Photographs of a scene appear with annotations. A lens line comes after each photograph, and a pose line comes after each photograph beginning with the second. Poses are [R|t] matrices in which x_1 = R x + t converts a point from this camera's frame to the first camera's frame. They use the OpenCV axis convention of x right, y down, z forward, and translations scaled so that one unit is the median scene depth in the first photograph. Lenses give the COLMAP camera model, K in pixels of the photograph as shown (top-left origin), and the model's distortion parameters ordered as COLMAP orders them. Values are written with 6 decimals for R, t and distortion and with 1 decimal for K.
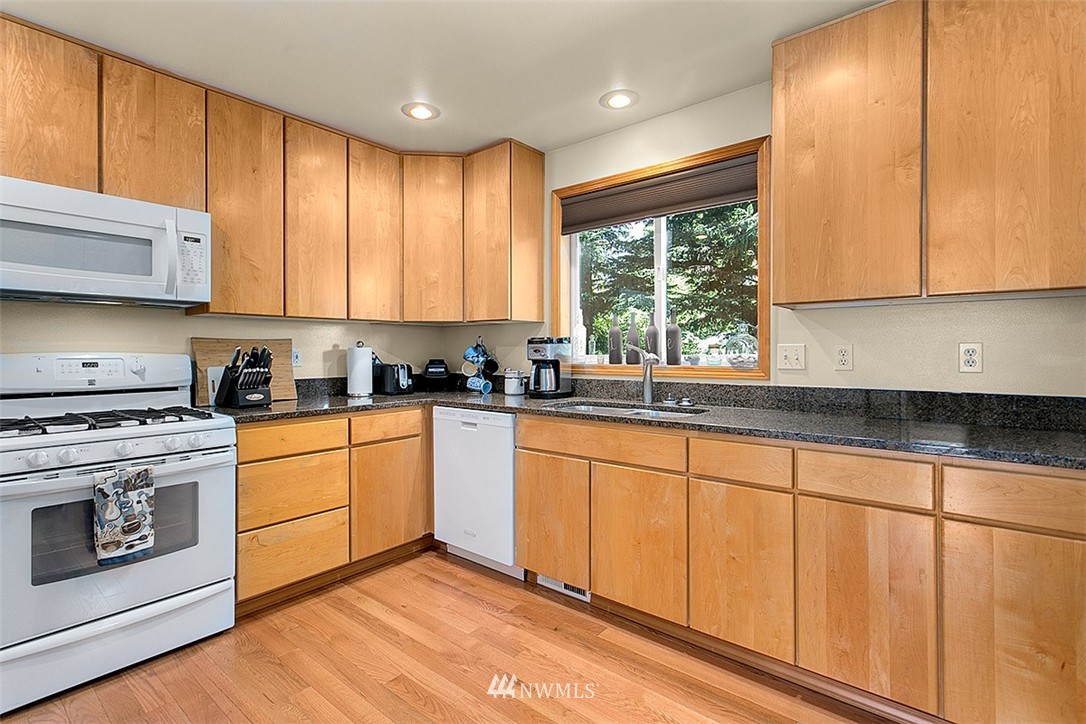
lens RADIAL K [[508.3, 0, 536.9], [0, 508.3, 349.8], [0, 0, 1]] dist [0.000700, 0.000516]
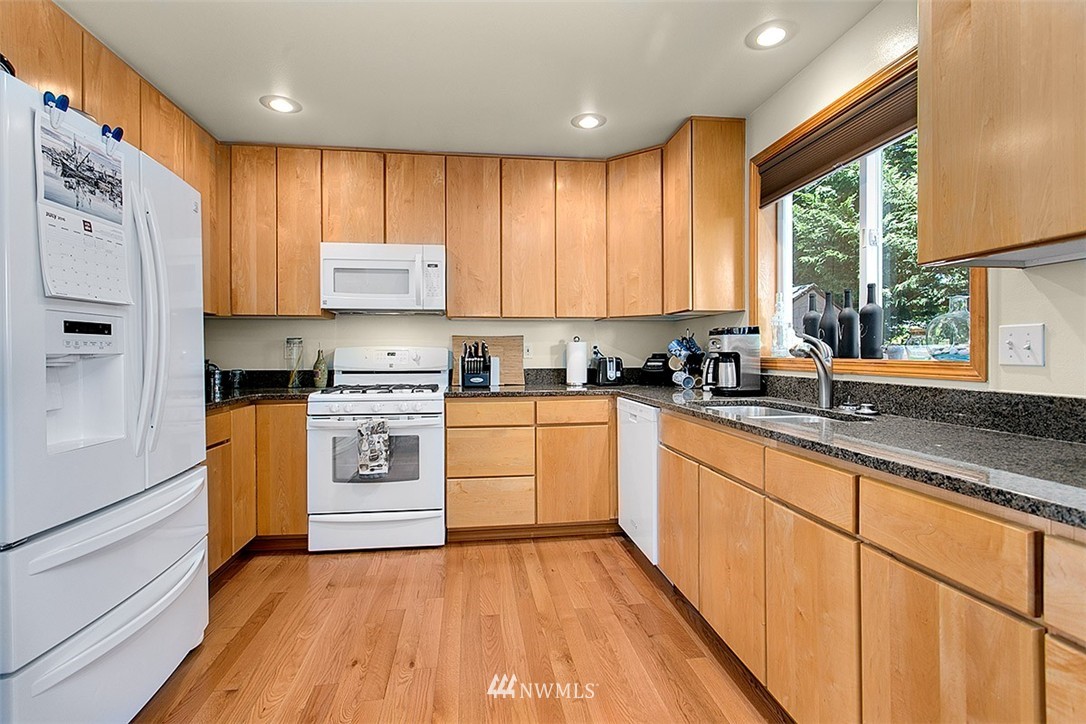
lens RADIAL K [[508.3, 0, 536.9], [0, 508.3, 349.8], [0, 0, 1]] dist [0.000700, 0.000516]
pose [[0.738442, -0.002592, -0.674313, 0.435982], [0.002732, 0.999996, -0.000852, 0.016690], [0.674312, -0.001213, 0.738446, 0.136742]]
